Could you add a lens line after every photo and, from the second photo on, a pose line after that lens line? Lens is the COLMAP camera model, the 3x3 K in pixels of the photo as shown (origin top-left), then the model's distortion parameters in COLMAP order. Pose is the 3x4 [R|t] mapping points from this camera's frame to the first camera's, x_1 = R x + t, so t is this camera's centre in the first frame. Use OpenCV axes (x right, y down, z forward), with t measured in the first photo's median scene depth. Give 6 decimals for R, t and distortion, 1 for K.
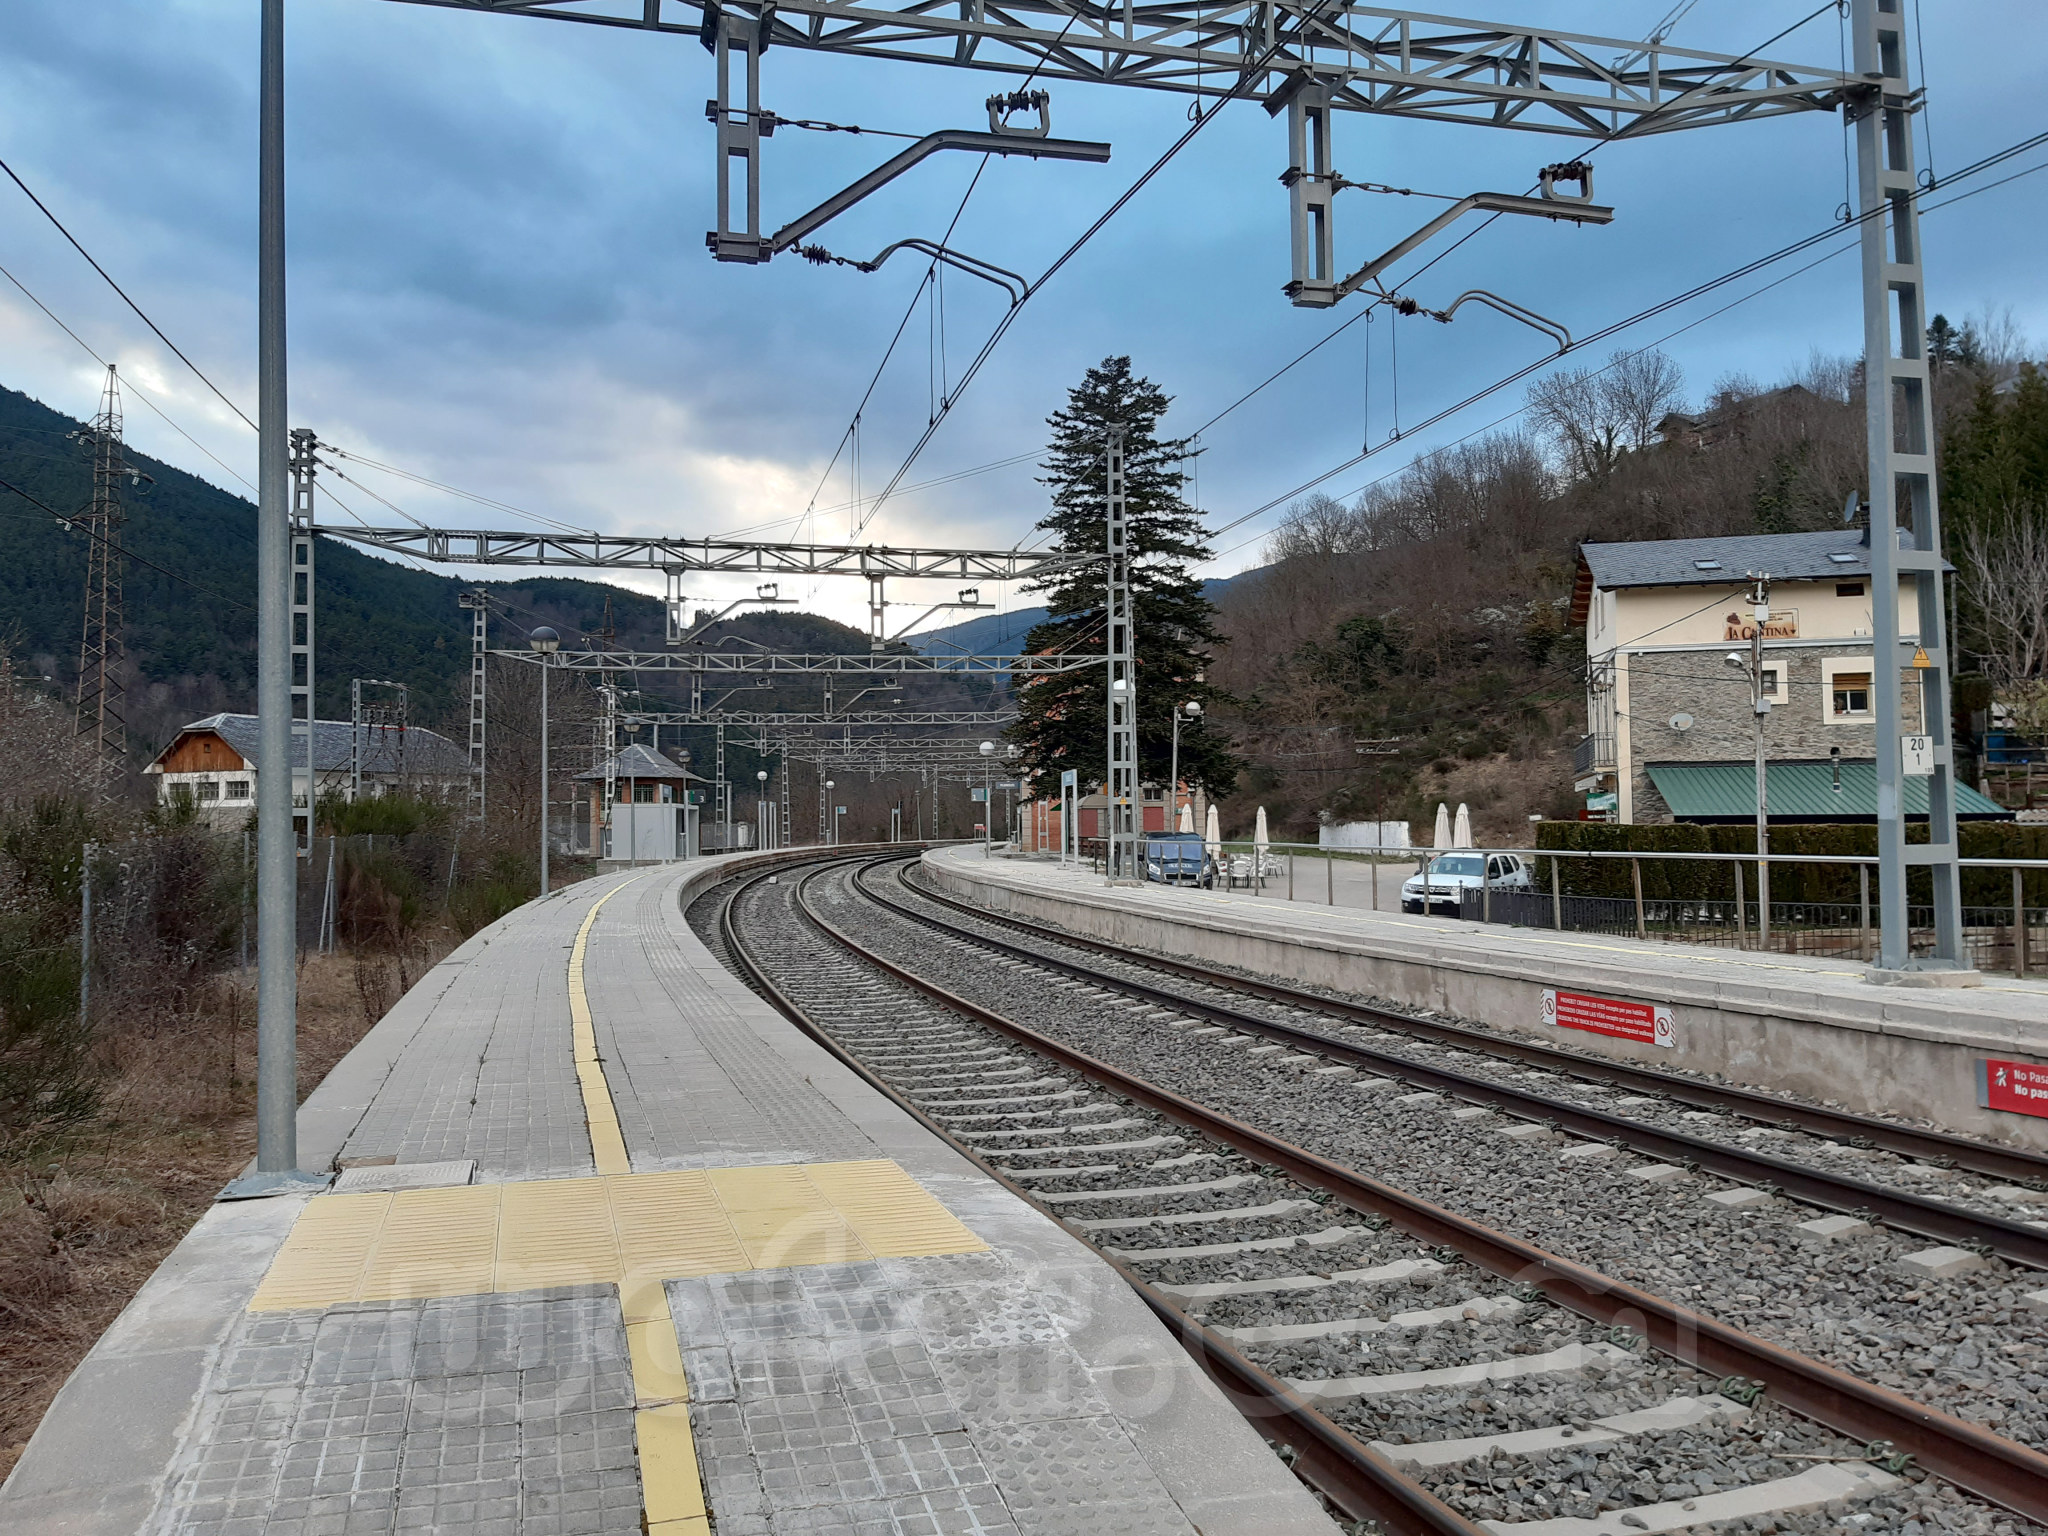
lens RADIAL K [[1572.9, 0, 974.9], [0, 1572.9, 780.4], [0, 0, 1]] dist [0.076321, -0.137200]
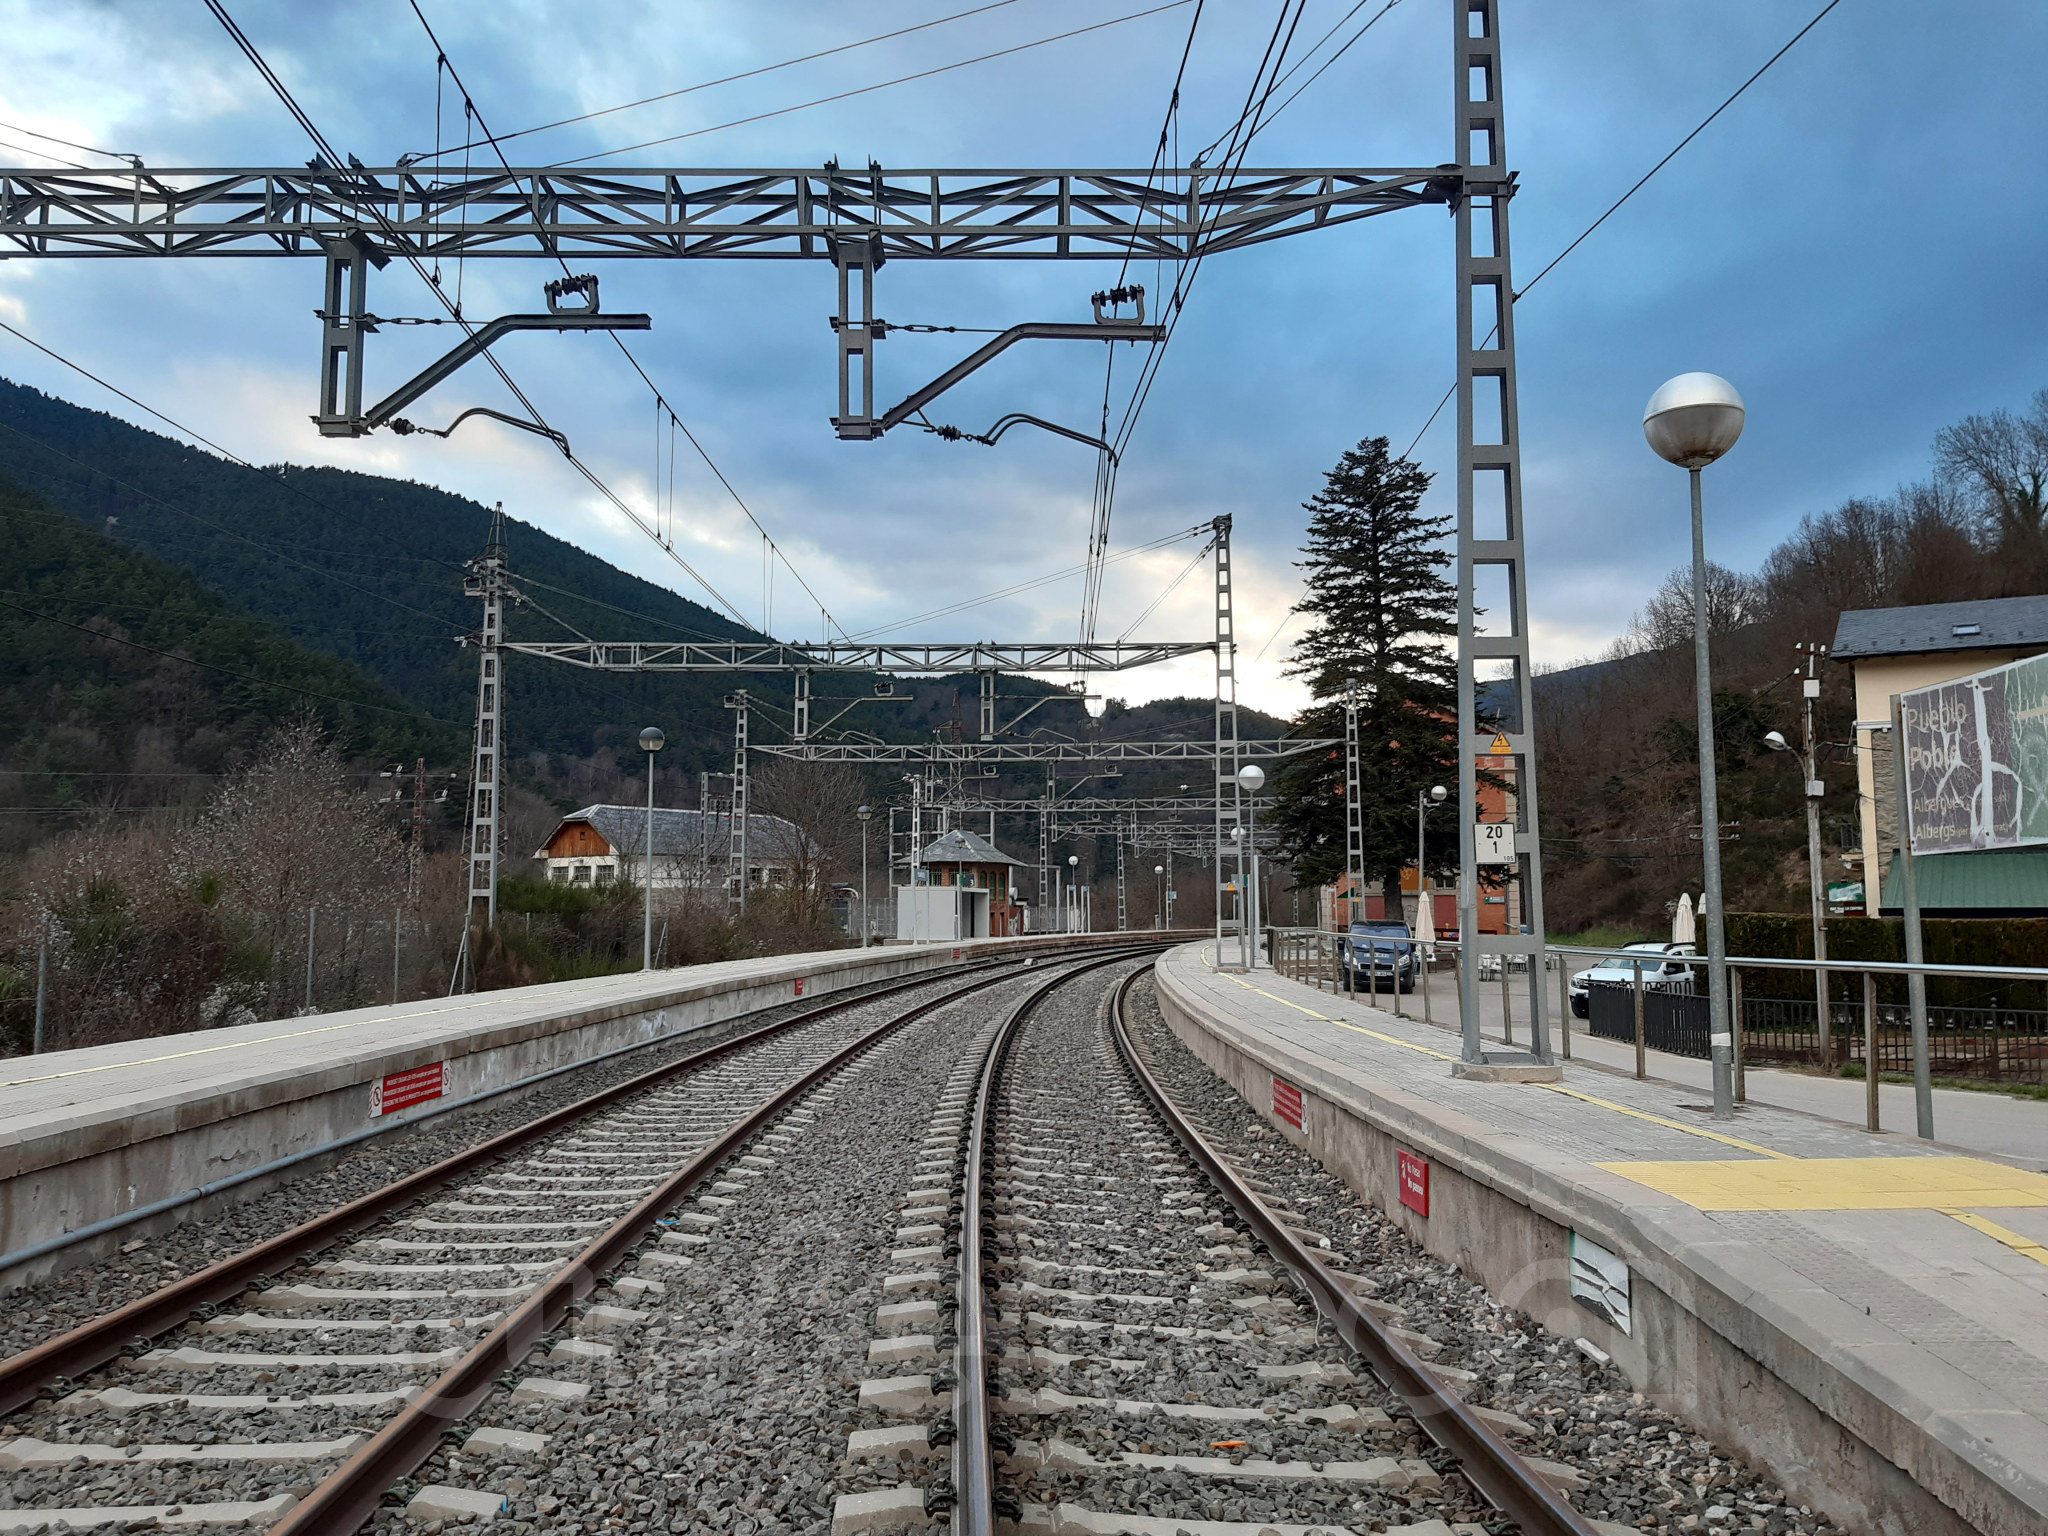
lens RADIAL K [[1572.9, 0, 983.3], [0, 1572.9, 783.6], [0, 0, 1]] dist [0.076321, -0.137200]
pose [[0.966452, -0.010489, -0.256631, 0.105046], [-0.002918, 0.998653, -0.051804, -0.000126], [0.256829, 0.050815, 0.965120, -0.005728]]
